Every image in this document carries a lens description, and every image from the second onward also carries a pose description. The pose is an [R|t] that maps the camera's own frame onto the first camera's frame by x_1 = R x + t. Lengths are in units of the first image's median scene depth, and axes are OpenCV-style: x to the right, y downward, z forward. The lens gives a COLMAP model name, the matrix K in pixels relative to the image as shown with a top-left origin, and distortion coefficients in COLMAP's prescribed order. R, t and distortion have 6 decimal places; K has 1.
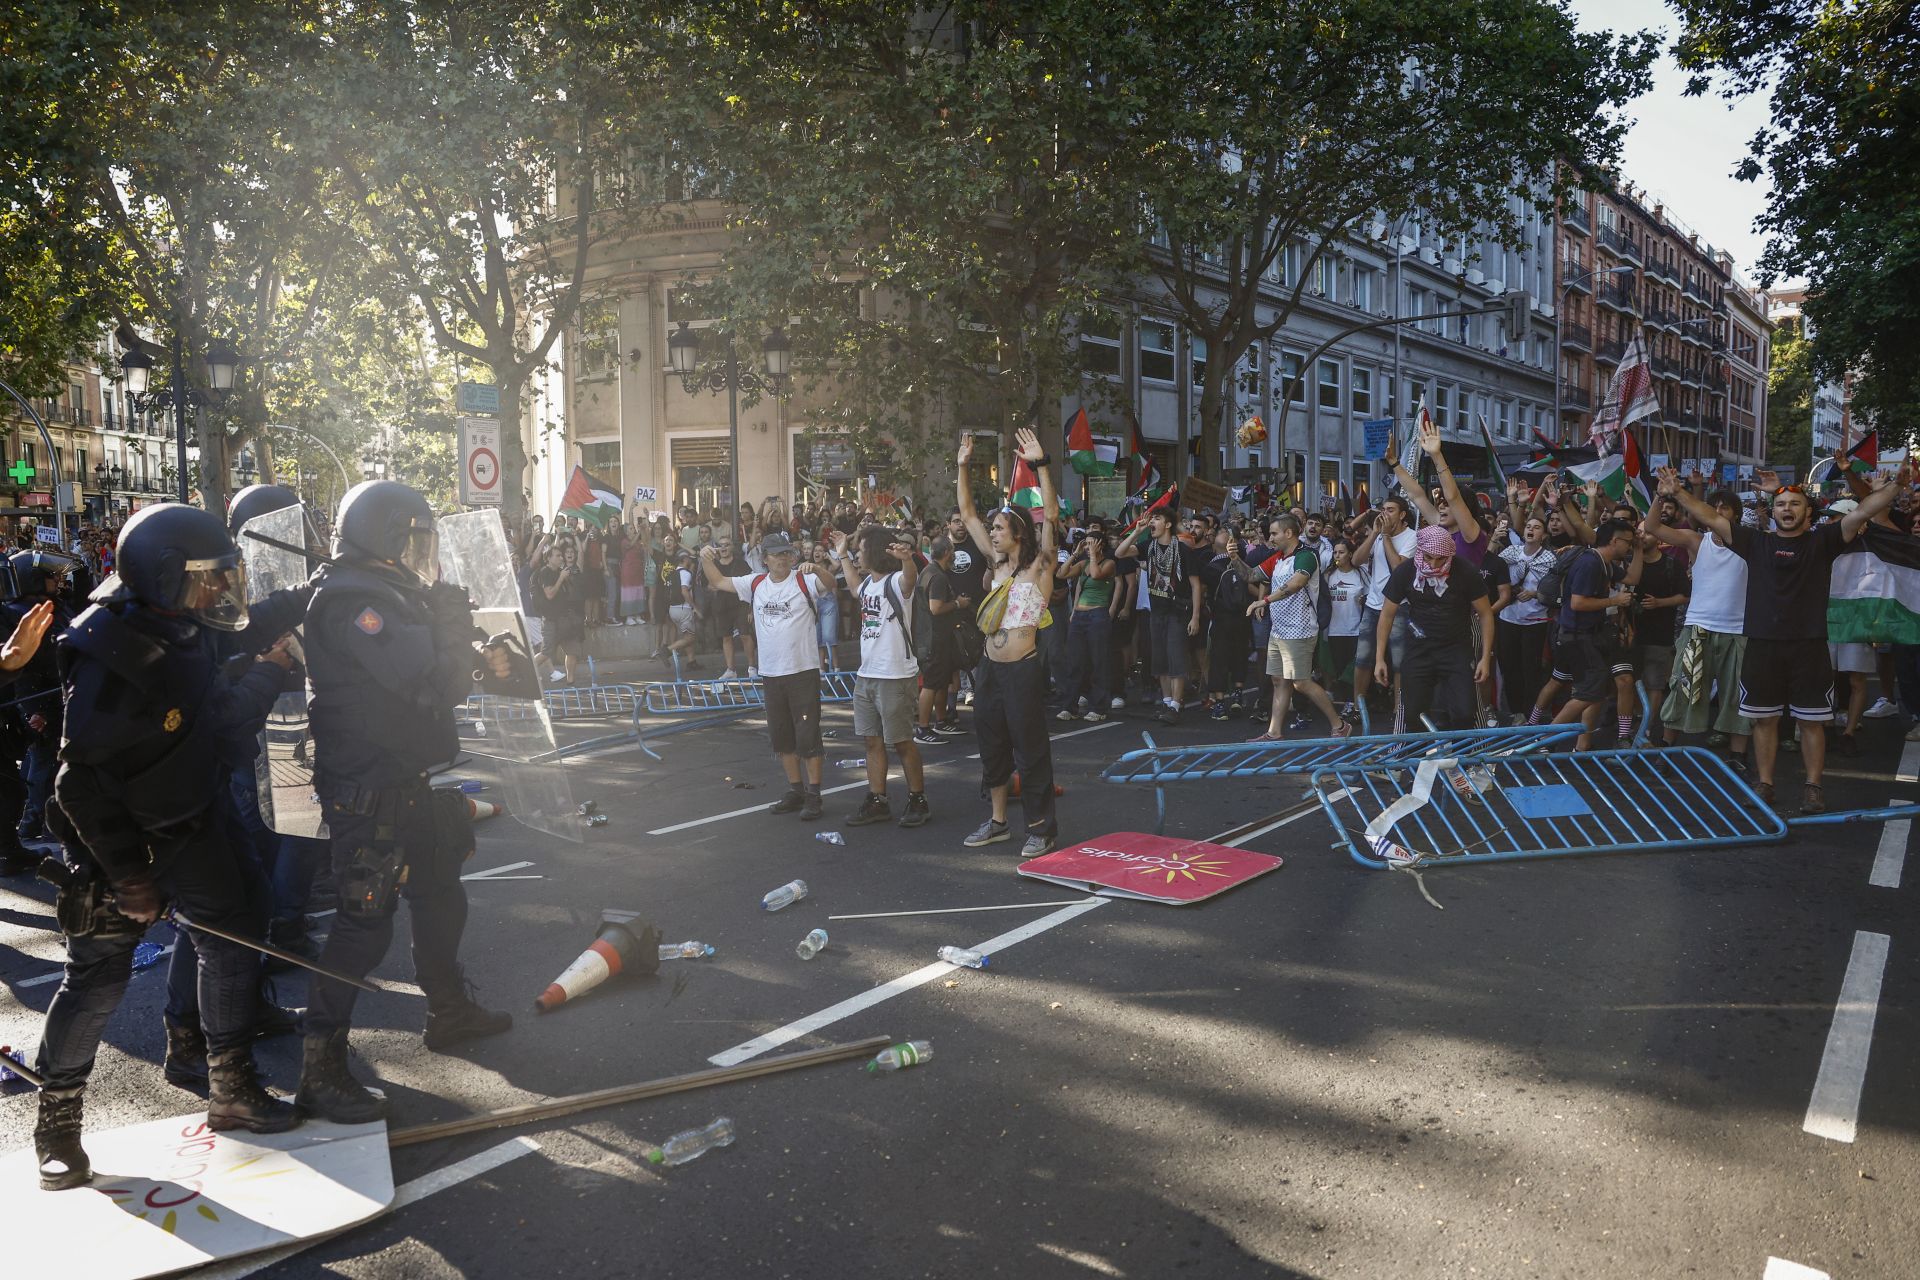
lens RADIAL K [[1615.7, 0, 907.7], [0, 1615.7, 641.8], [0, 0, 1]] dist [-0.076467, 0.084271]
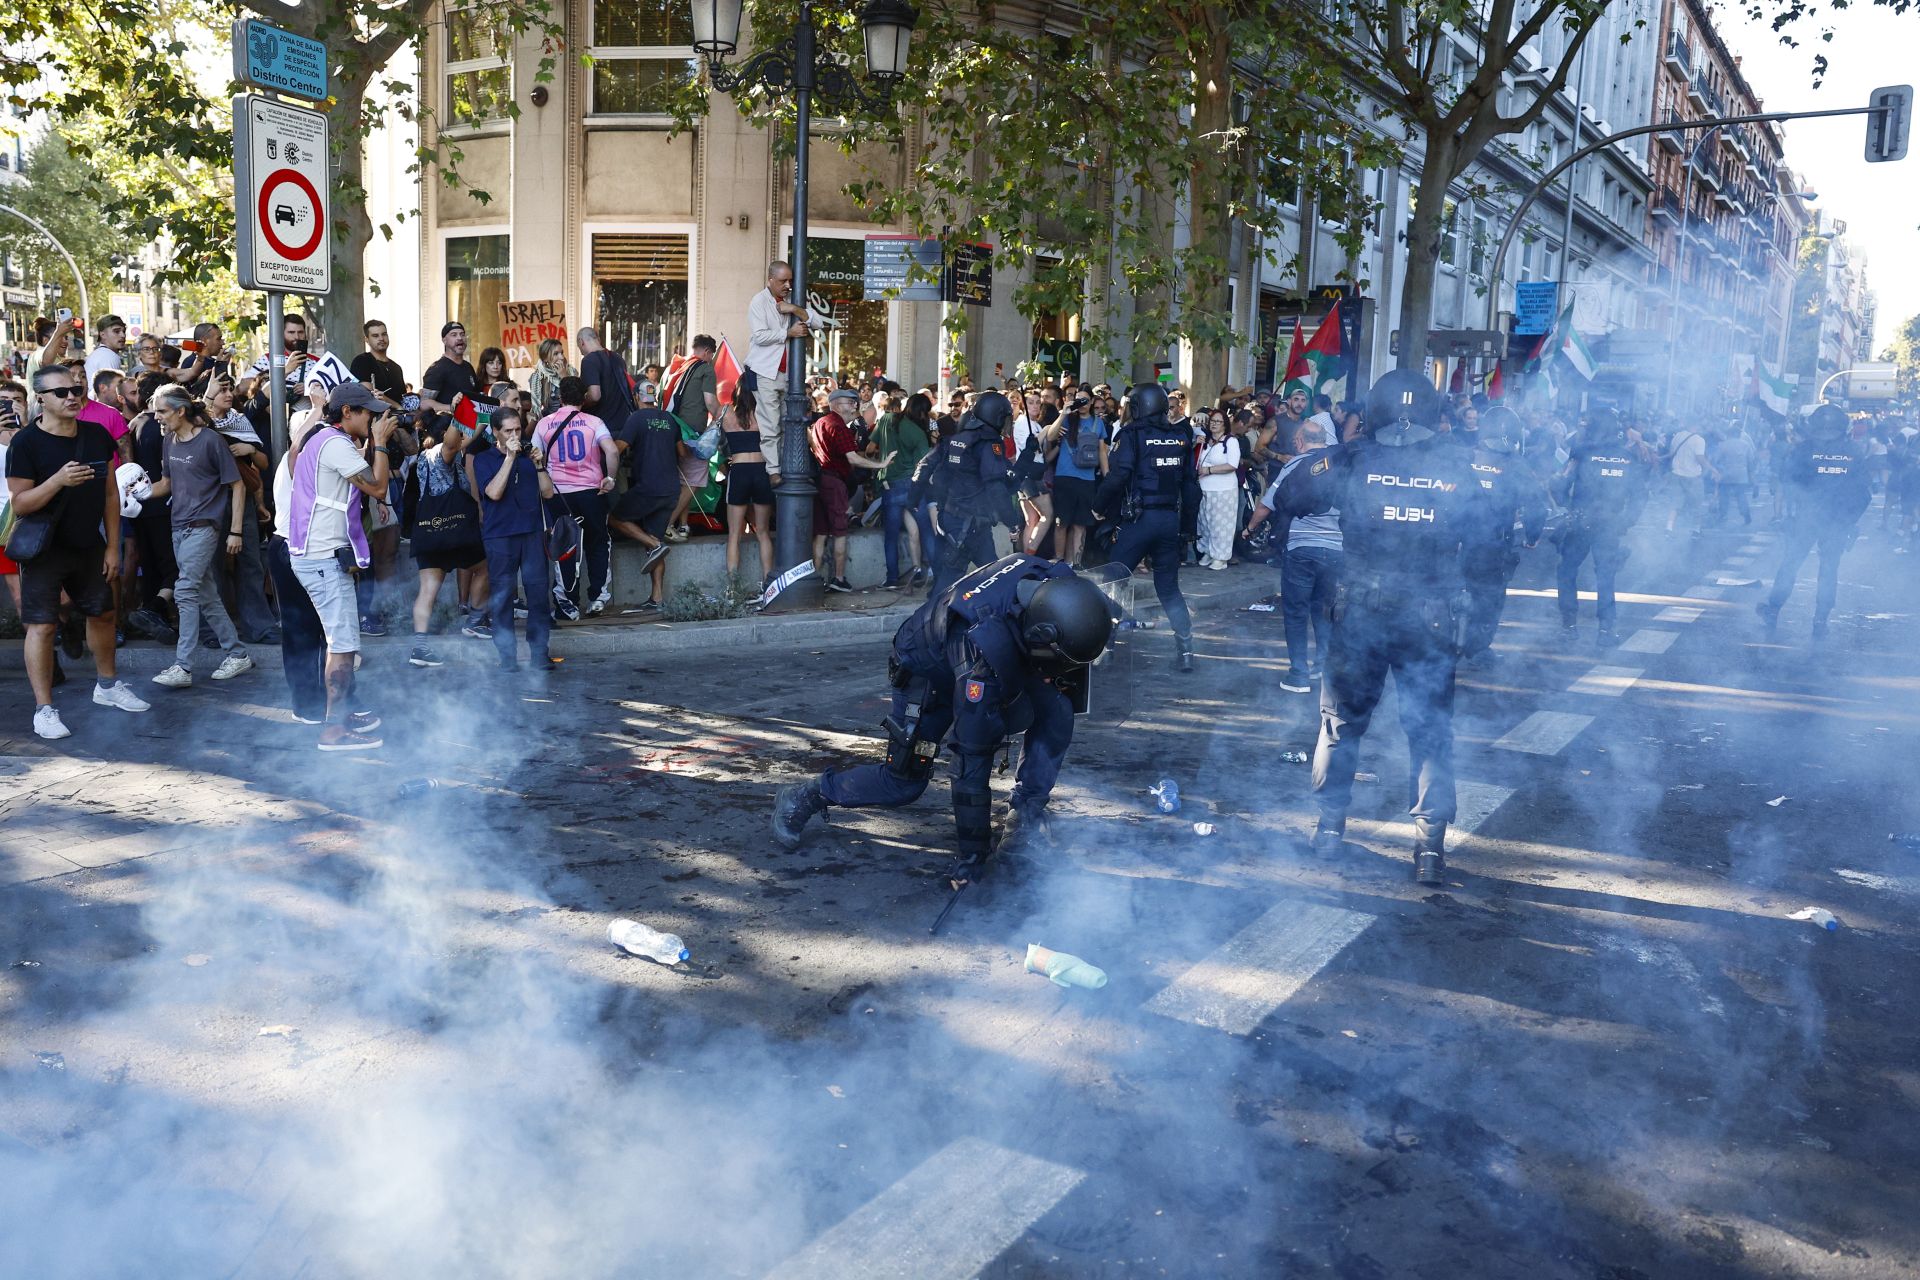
lens RADIAL K [[1615.7, 0, 907.7], [0, 1615.7, 641.8], [0, 0, 1]] dist [-0.076467, 0.084271]
pose [[0.992650, 0.032167, 0.116668, -0.092139], [-0.040918, 0.996462, 0.073407, -0.016926], [-0.113894, -0.077641, 0.990454, 0.345647]]
